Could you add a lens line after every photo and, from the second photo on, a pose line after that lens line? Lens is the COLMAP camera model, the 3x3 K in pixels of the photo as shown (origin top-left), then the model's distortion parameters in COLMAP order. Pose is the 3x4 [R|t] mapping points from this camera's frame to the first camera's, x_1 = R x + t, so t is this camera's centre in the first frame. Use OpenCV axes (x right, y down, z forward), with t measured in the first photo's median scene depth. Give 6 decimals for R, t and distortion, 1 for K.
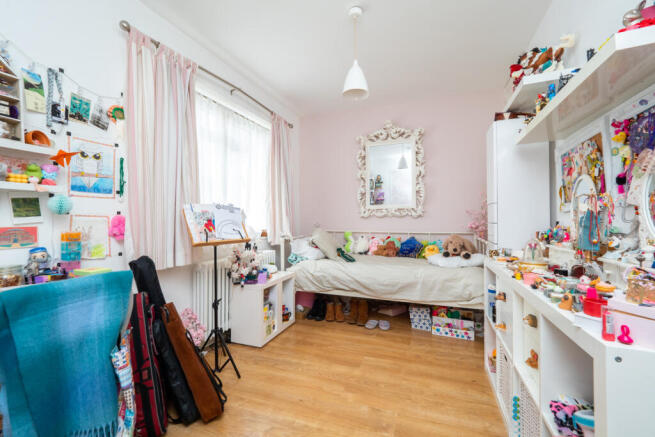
lens RADIAL K [[273.1, 0, 318.8], [0, 273.1, 217.3], [0, 0, 1]] dist [0.000242, -0.000013]
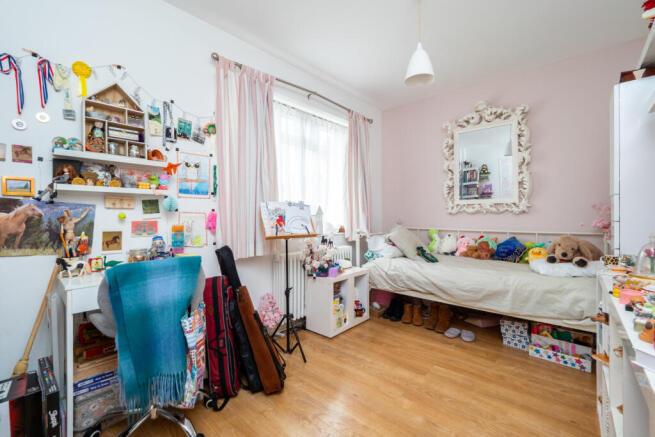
lens RADIAL K [[273.1, 0, 318.8], [0, 273.1, 217.3], [0, 0, 1]] dist [0.000242, -0.000013]
pose [[0.936107, 0.003038, -0.351702, 0.121683], [0.001421, 0.999922, 0.012419, 0.000625], [0.351713, -0.012125, 0.936029, 0.011235]]
